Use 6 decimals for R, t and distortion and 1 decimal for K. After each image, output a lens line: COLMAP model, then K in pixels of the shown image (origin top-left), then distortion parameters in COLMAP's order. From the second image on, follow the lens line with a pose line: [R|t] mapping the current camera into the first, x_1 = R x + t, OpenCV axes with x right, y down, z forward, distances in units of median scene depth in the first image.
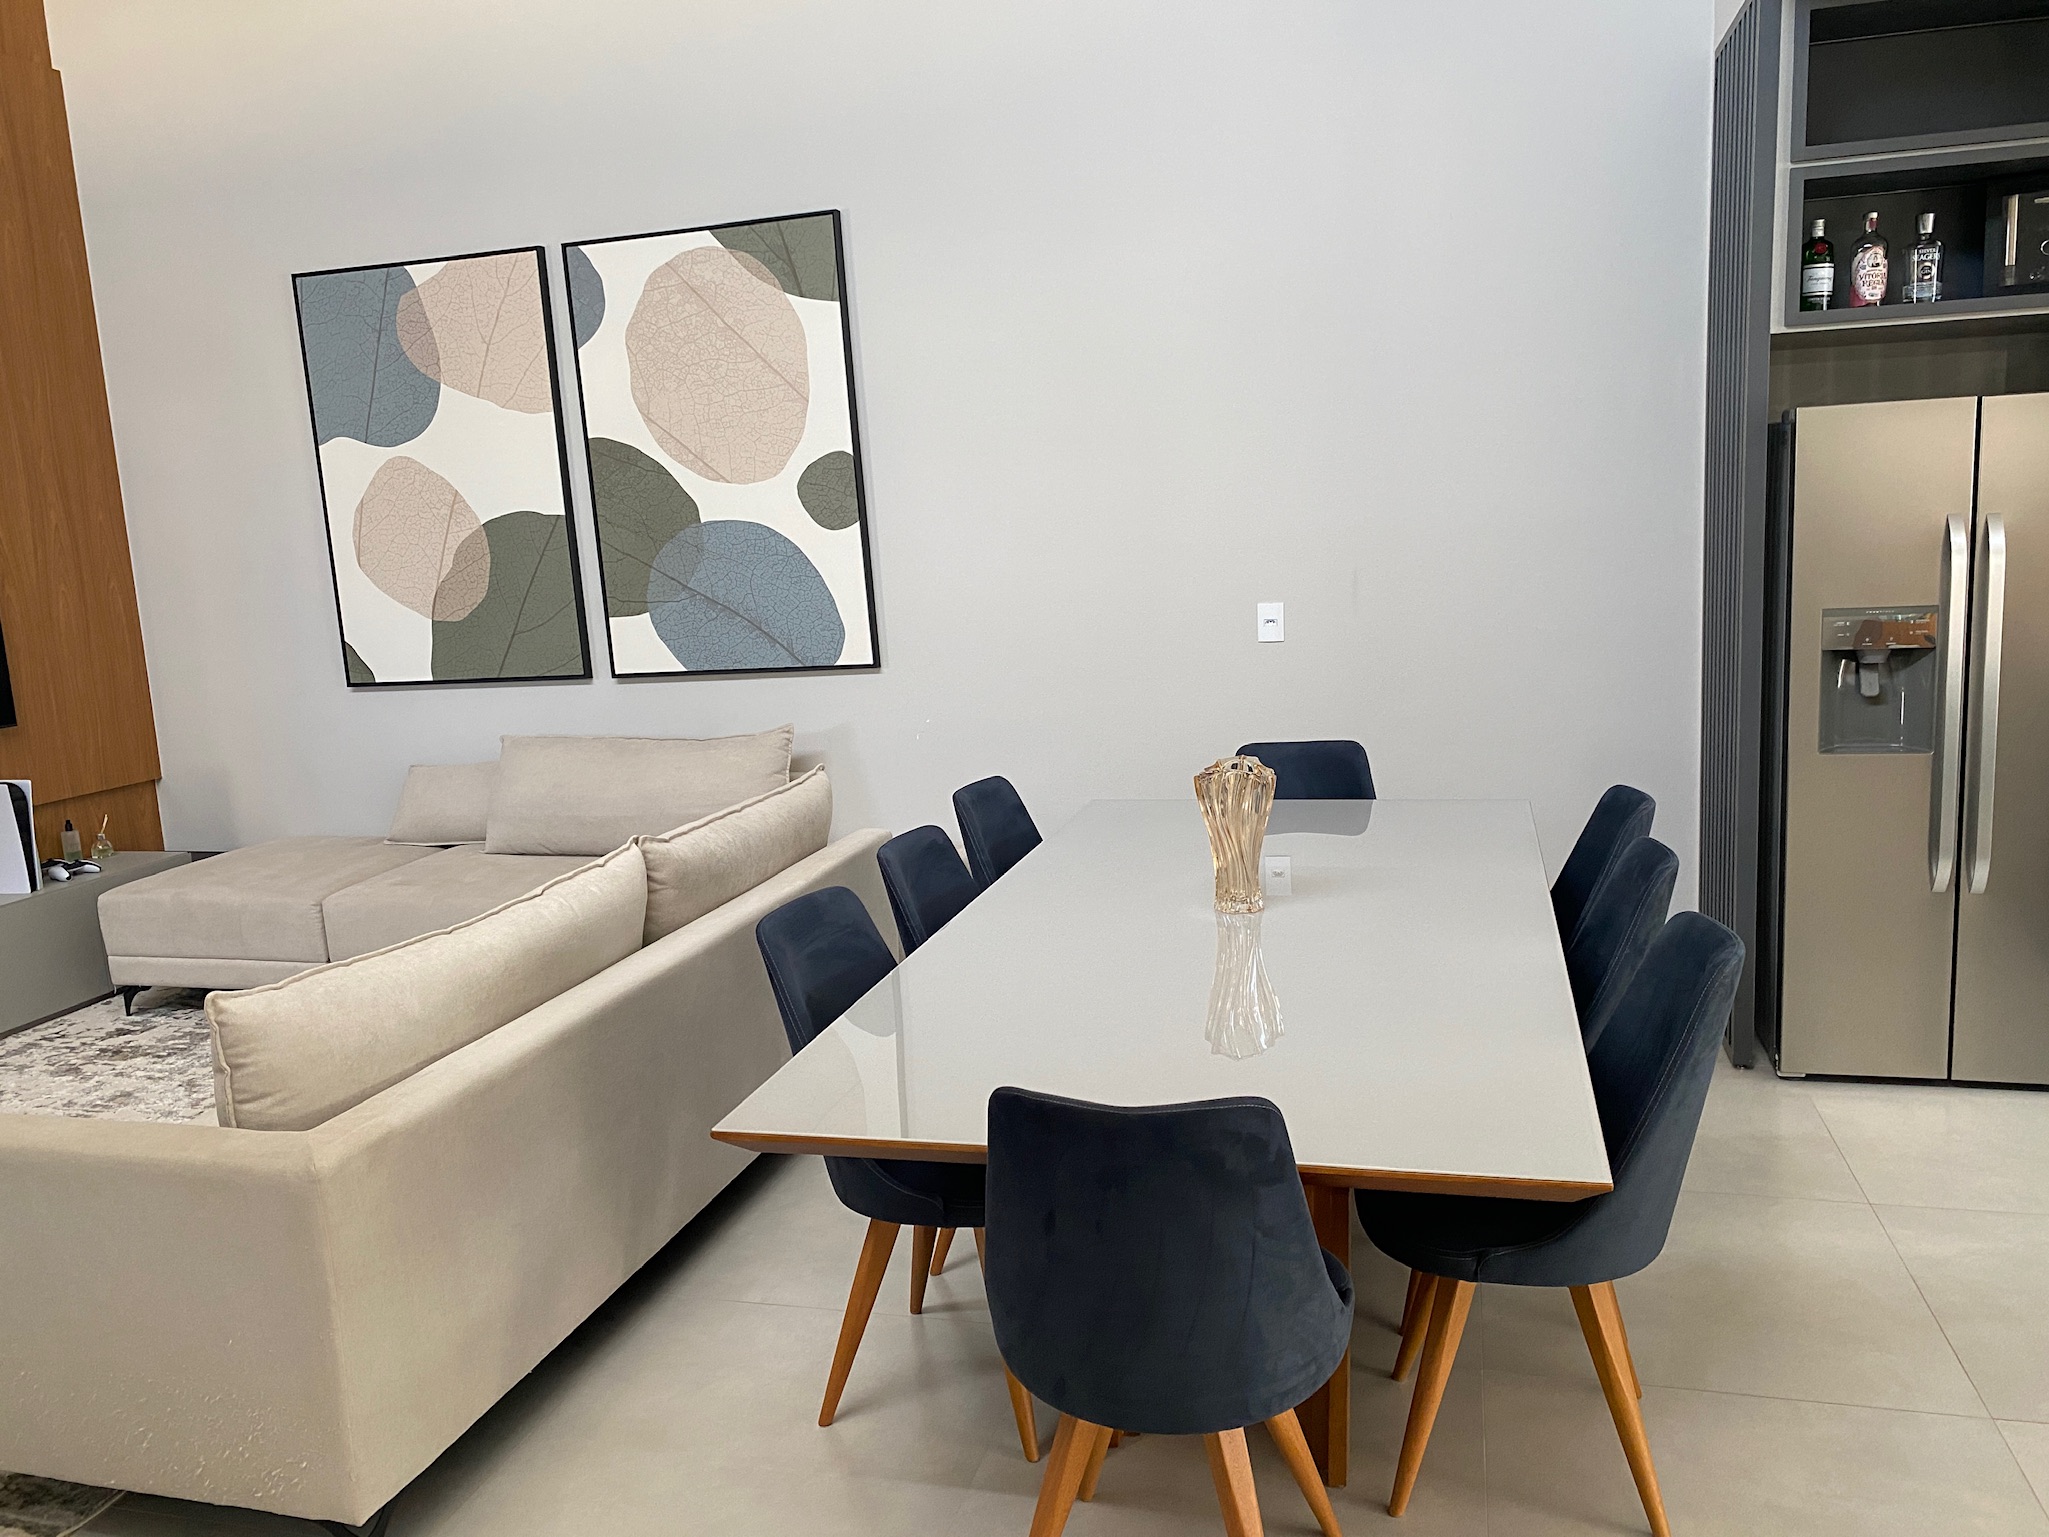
lens RADIAL K [[1558.9, 0, 1062.6], [0, 1558.9, 768.6], [0, 0, 1]] dist [0.058820, -0.072192]
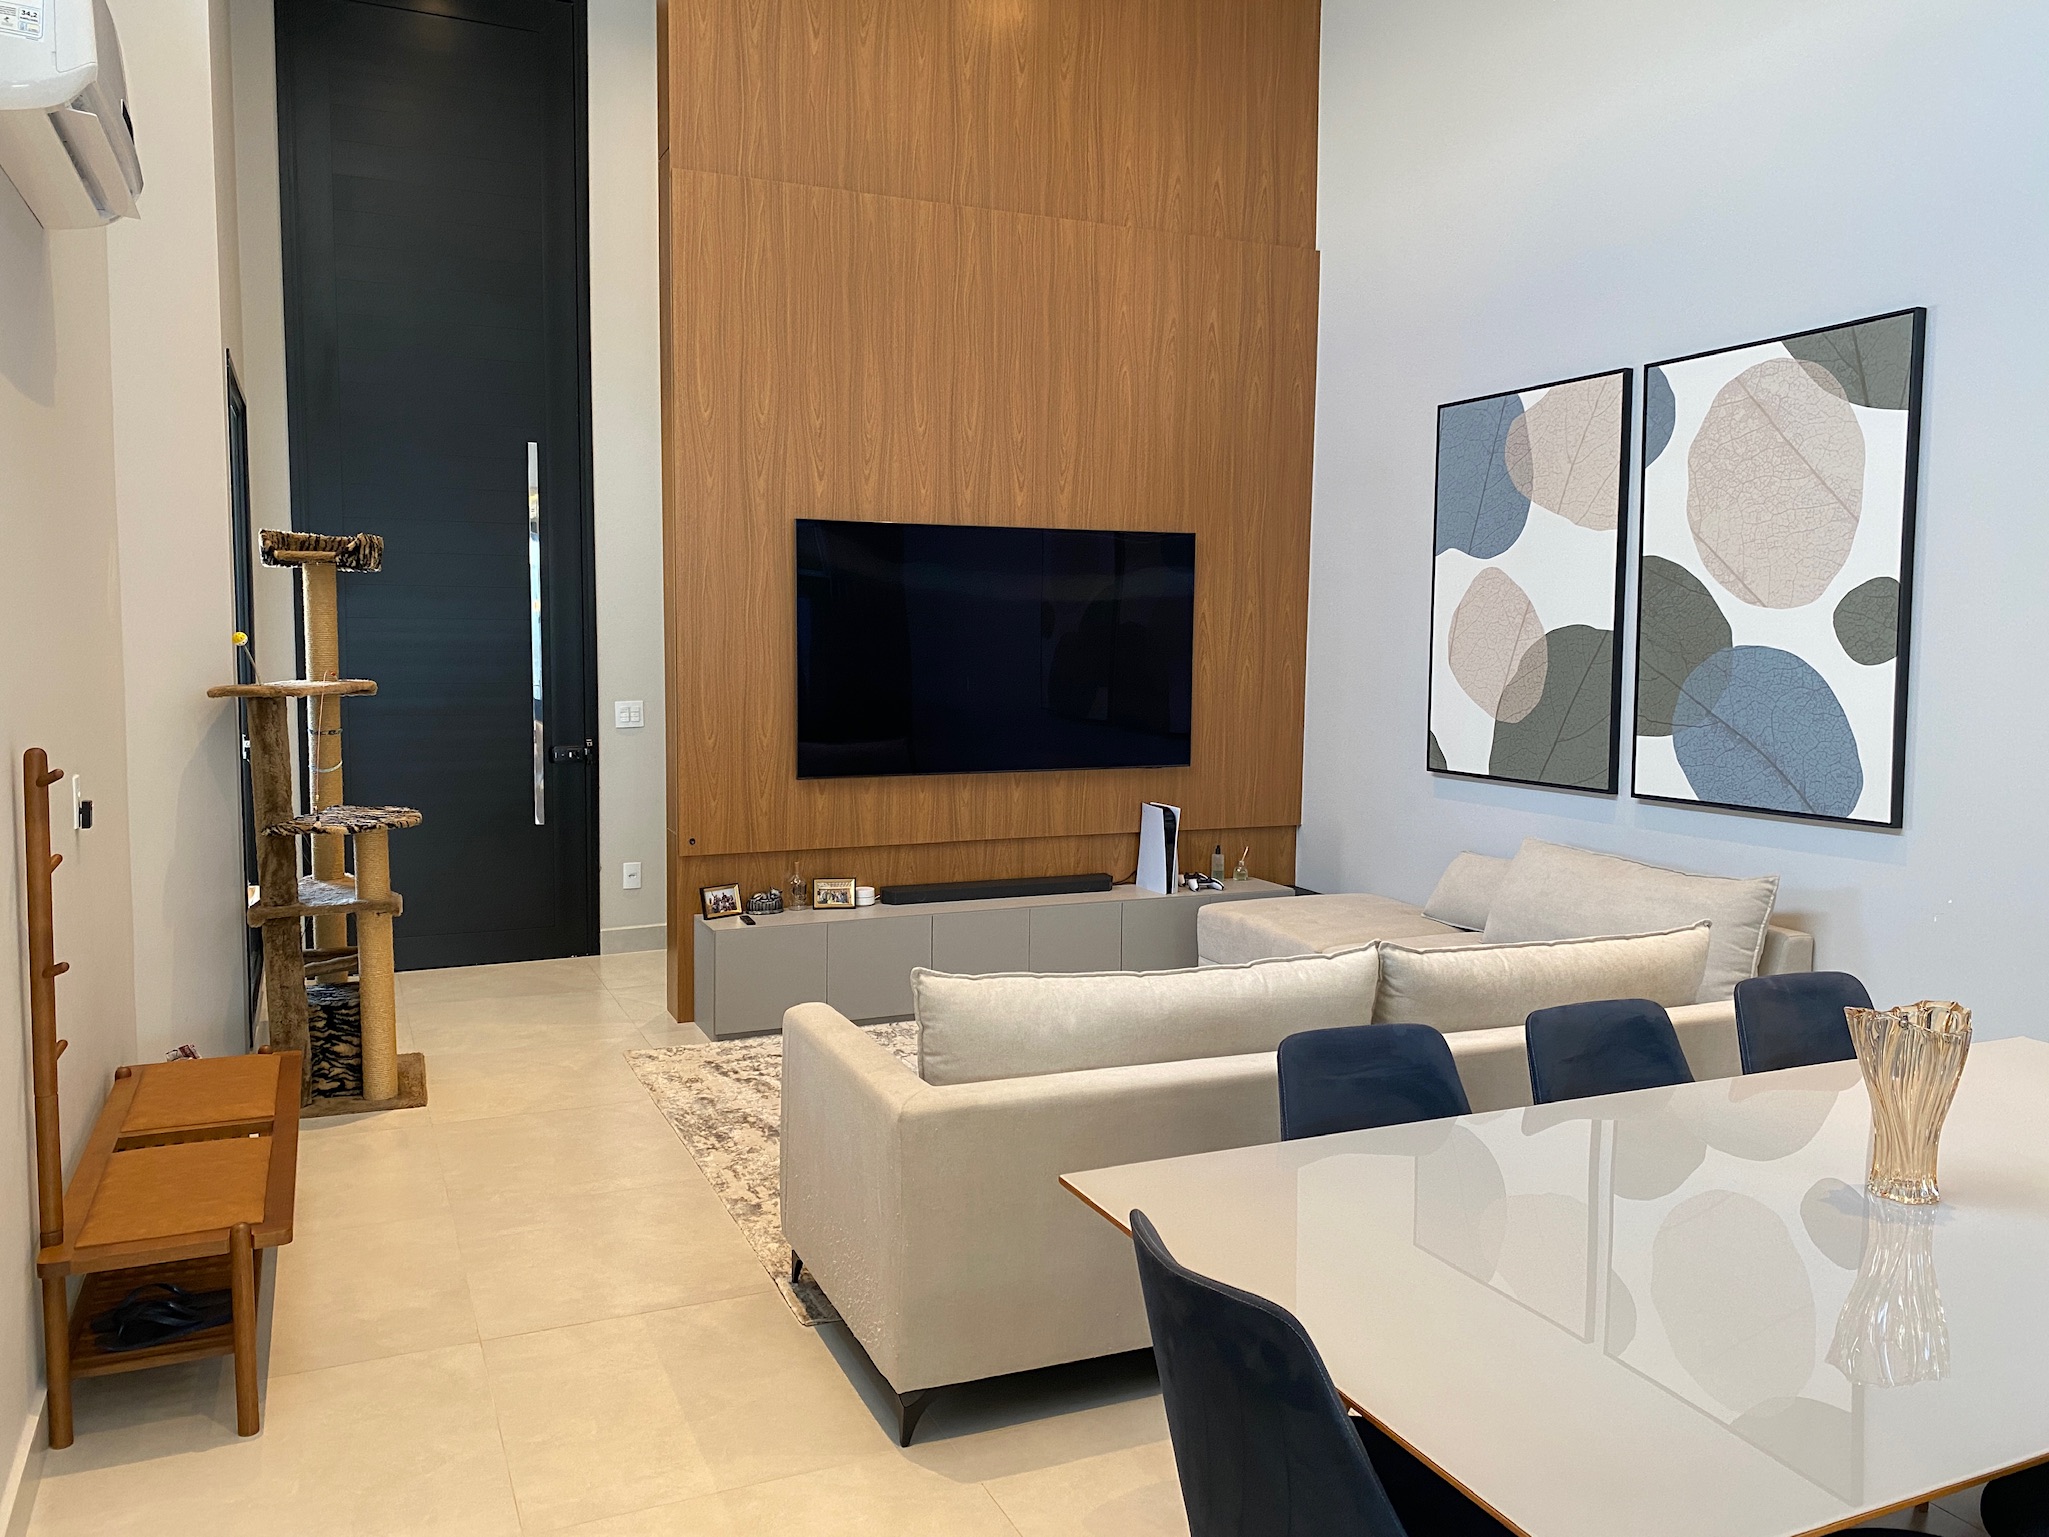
lens RADIAL K [[1558.9, 0, 1007.2], [0, 1558.9, 780.4], [0, 0, 1]] dist [0.058820, -0.072192]
pose [[0.634714, 0.139297, -0.760088, 0.220170], [-0.176048, 0.983819, 0.033289, -0.032956], [0.752426, 0.112683, 0.648967, 0.068008]]
